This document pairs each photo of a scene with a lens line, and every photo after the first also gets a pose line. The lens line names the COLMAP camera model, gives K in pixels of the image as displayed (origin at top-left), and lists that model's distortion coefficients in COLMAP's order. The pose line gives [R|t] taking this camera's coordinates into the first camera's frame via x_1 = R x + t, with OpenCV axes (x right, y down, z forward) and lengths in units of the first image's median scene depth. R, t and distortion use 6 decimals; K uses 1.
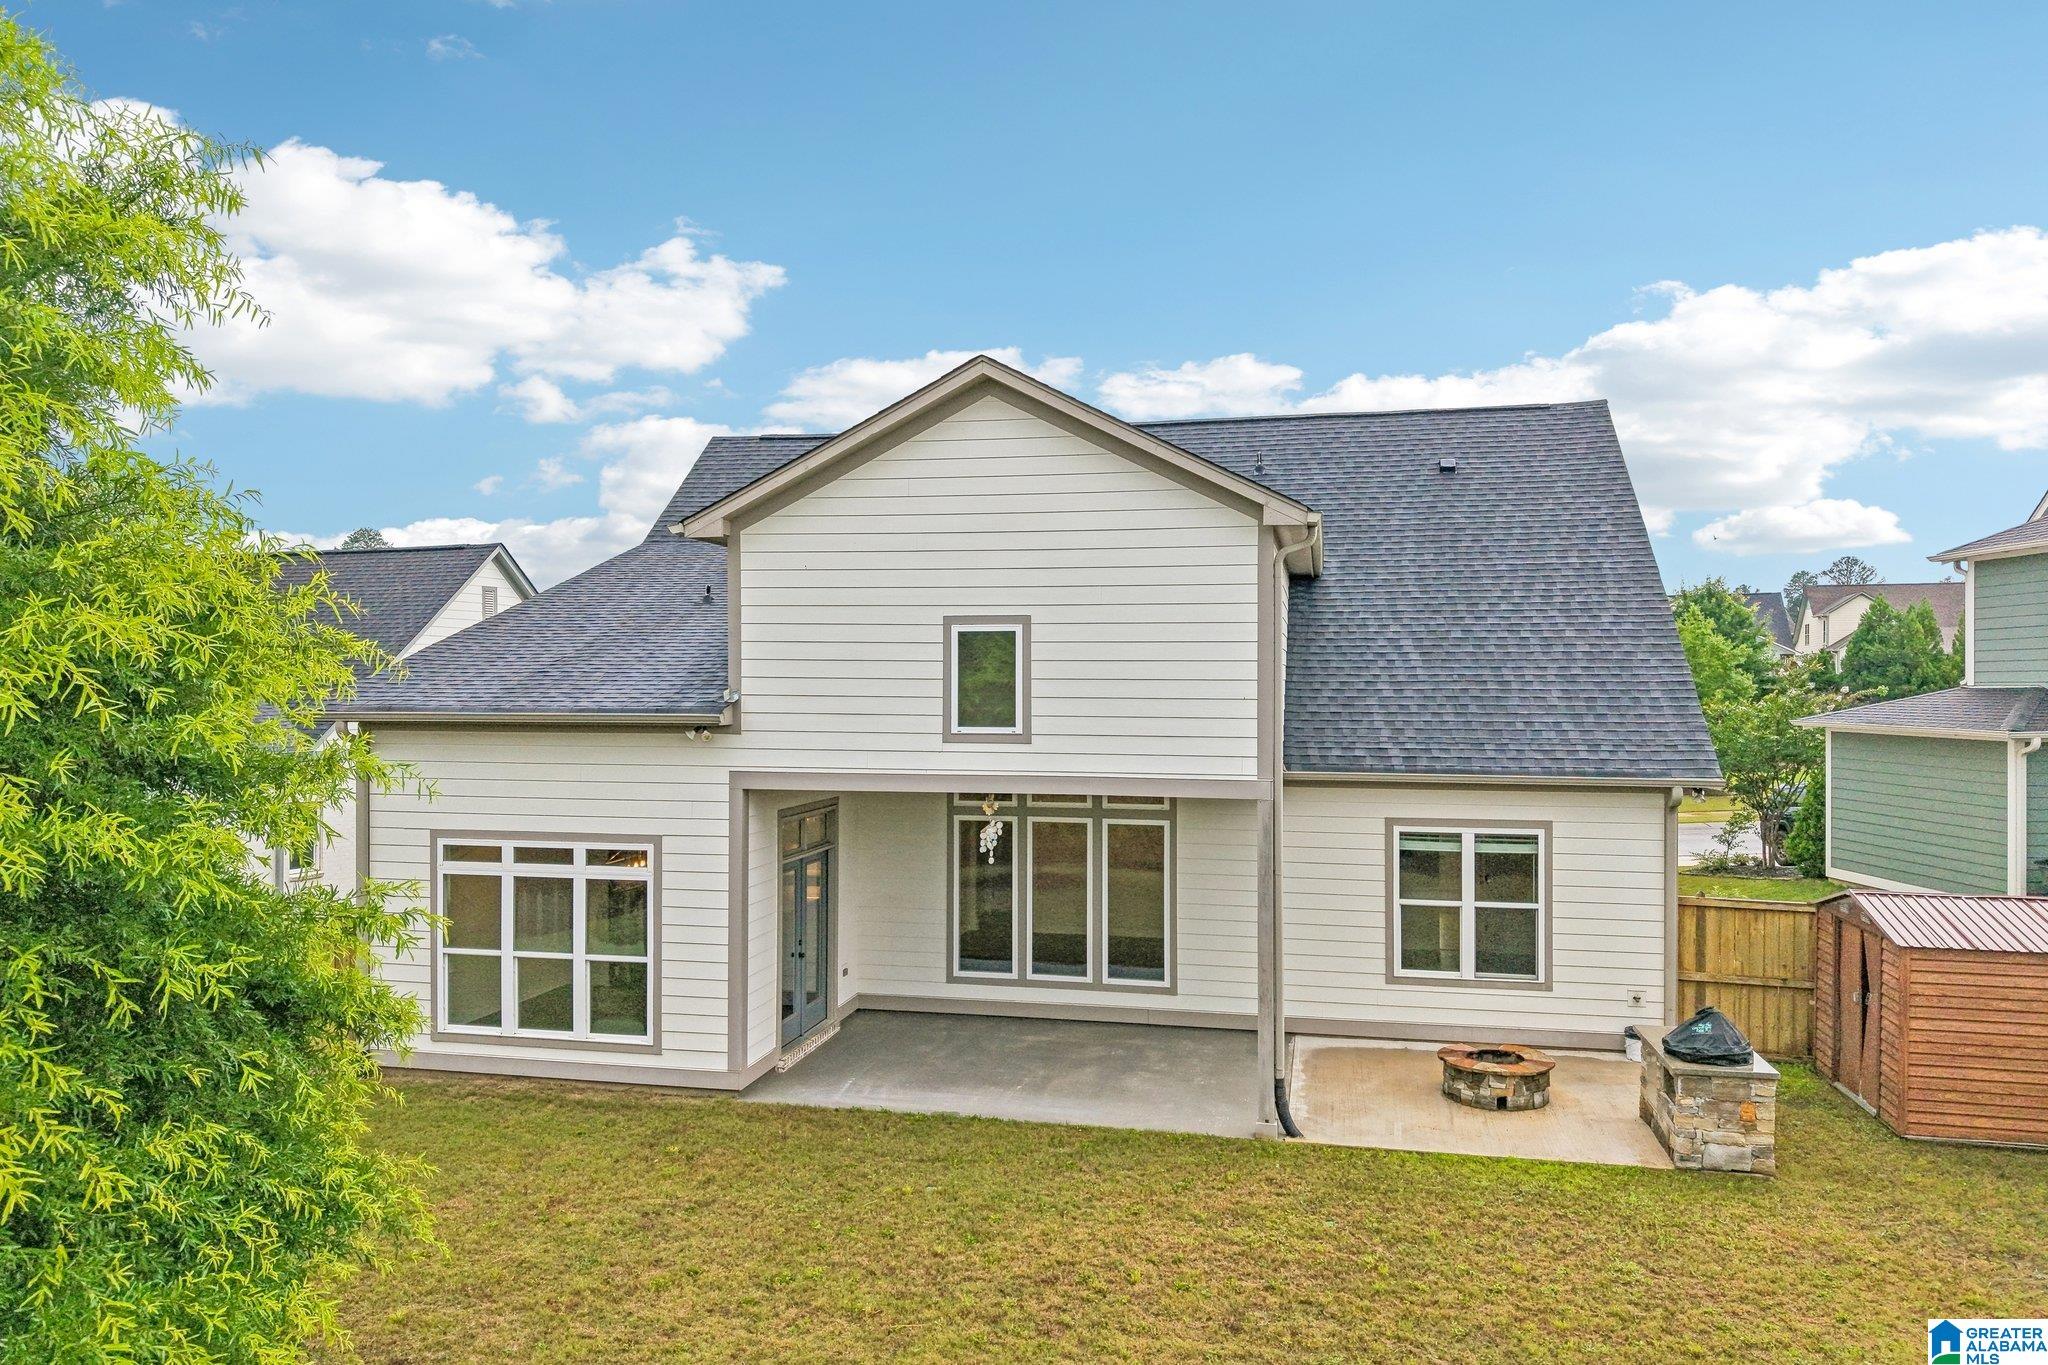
lens RADIAL K [[1397.7, 0, 1030.7], [0, 1397.7, 688.3], [0, 0, 1]] dist [0.020656, -0.007524]
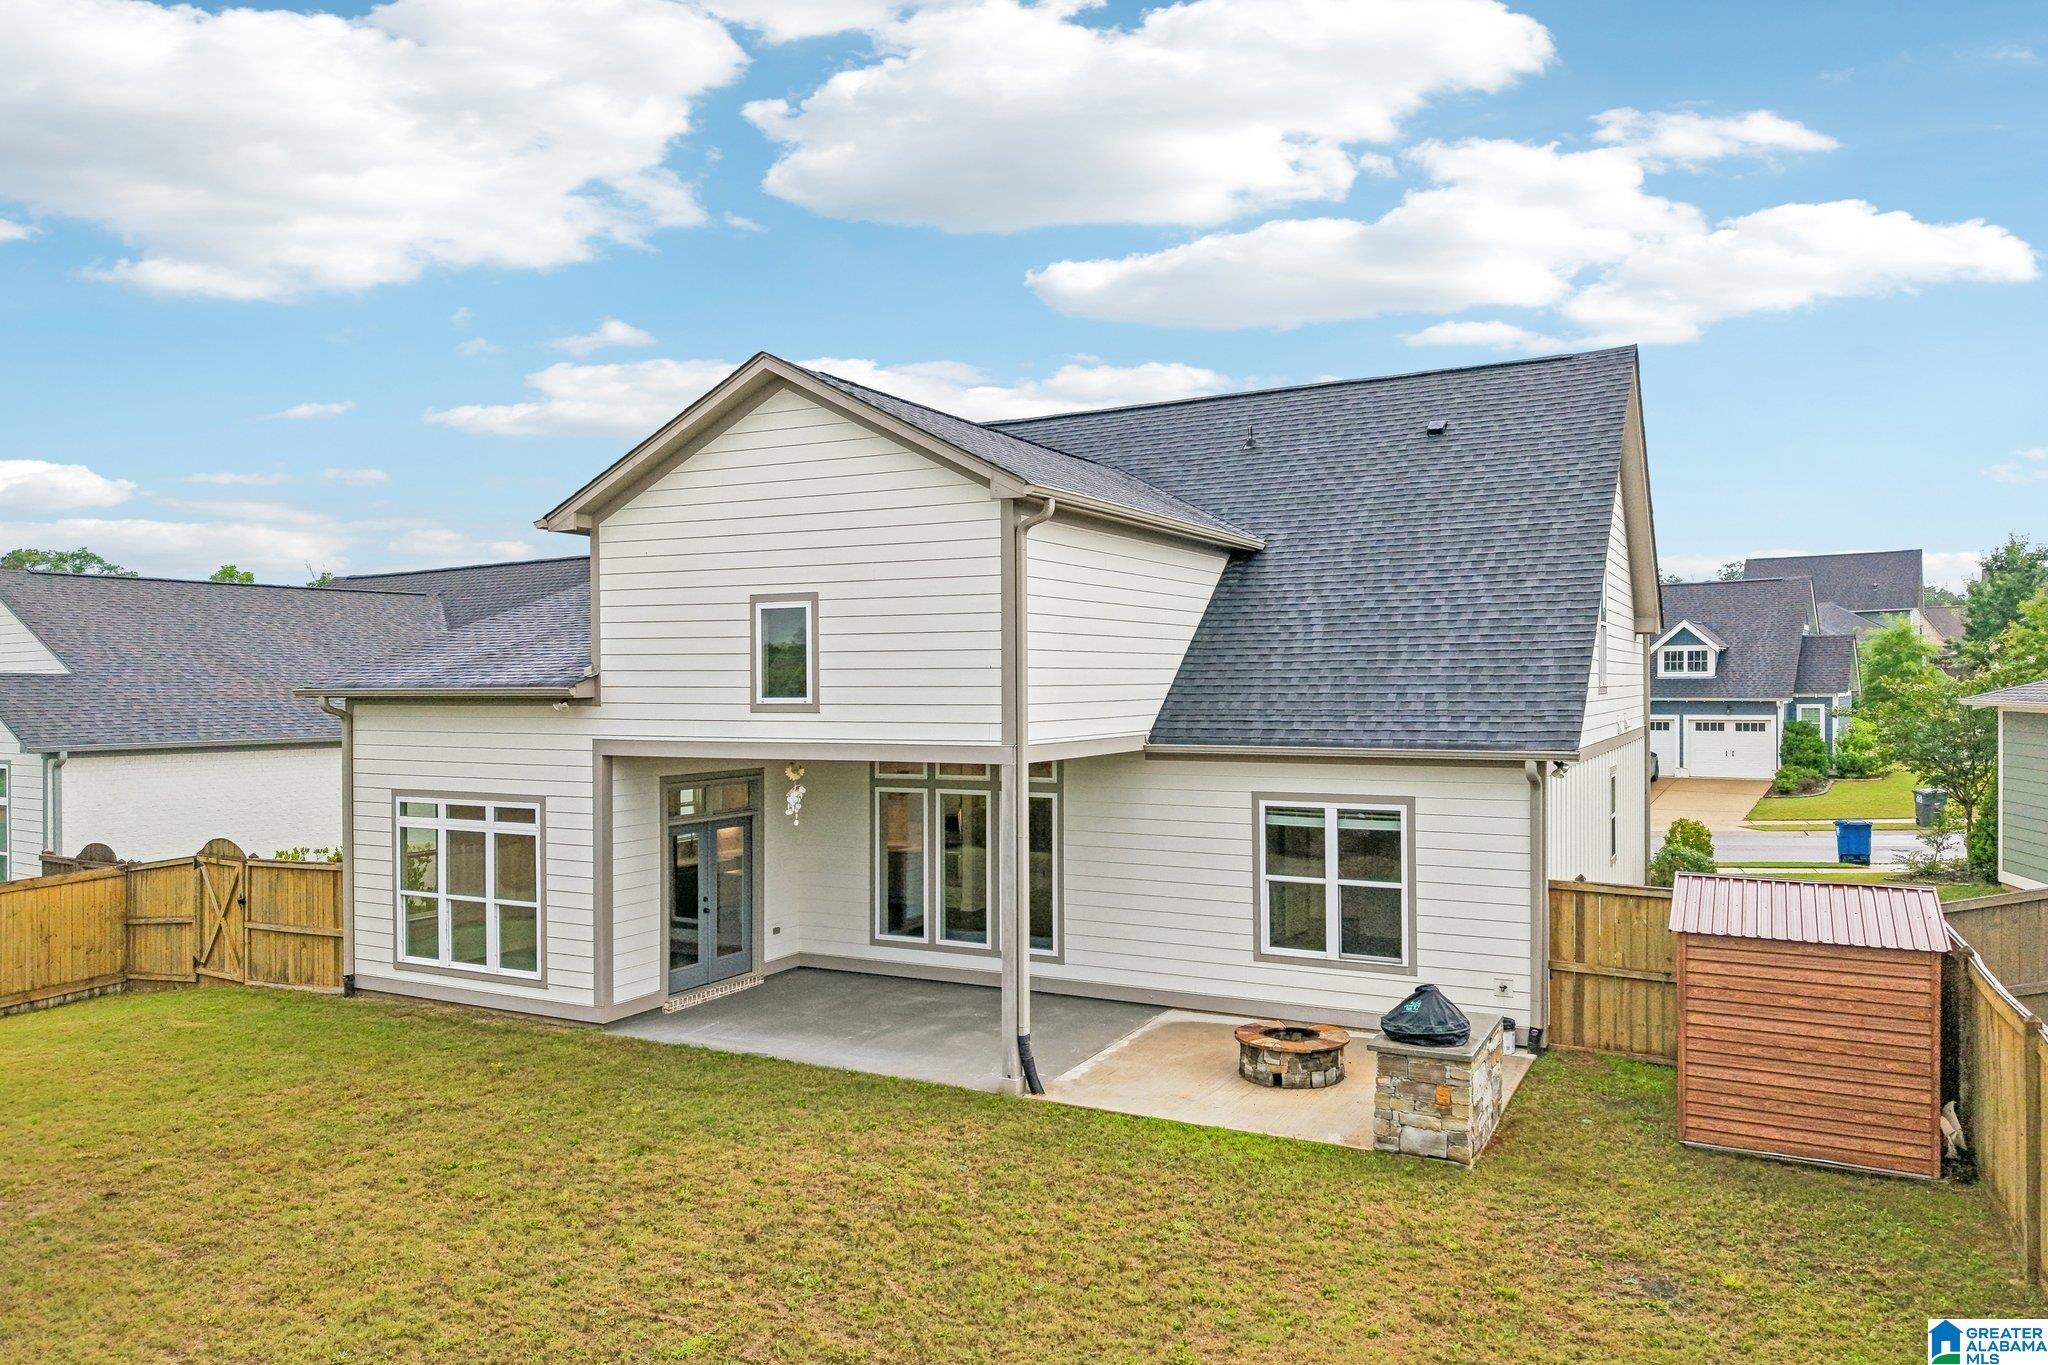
lens RADIAL K [[1417.0, 0, 1025.3], [0, 1417.0, 687.8], [0, 0, 1]] dist [0.025430, -0.003567]
pose [[0.959842, -0.008240, -0.280419, 0.433328], [0.008270, 0.999965, -0.001078, 0.022023], [0.280418, -0.001284, 0.959877, 0.002838]]
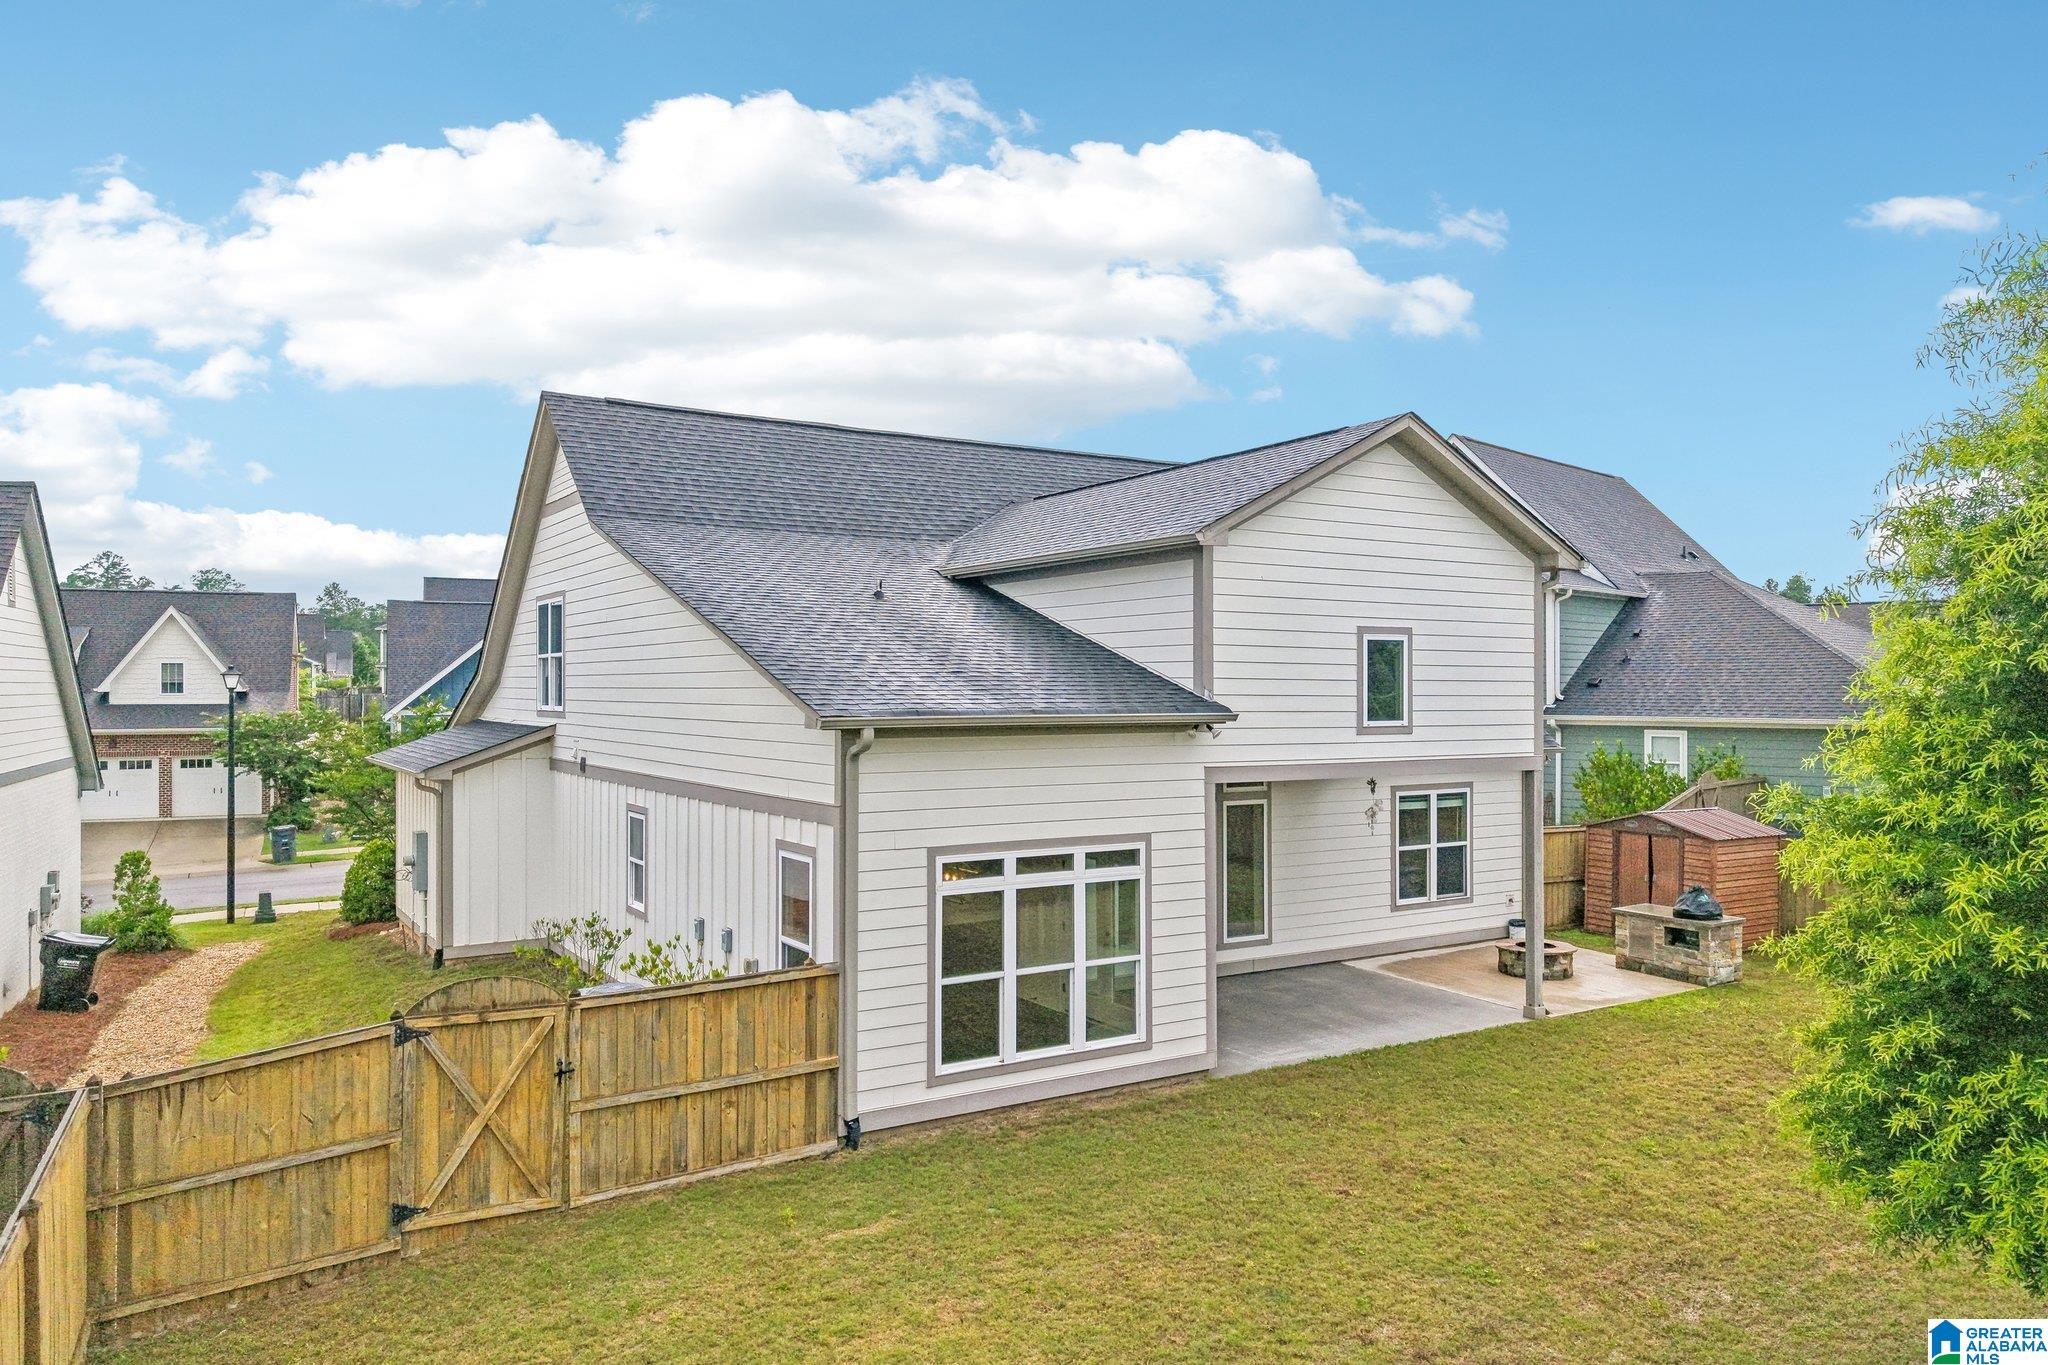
lens RADIAL K [[1372.2, 0, 1026.4], [0, 1372.2, 674.9], [0, 0, 1]] dist [0.027532, -0.002145]
pose [[0.722304, 0.005597, 0.691553, -1.019087], [0.005928, 0.999880, -0.014284, 0.004275], [-0.691551, 0.014417, 0.722184, 0.340183]]
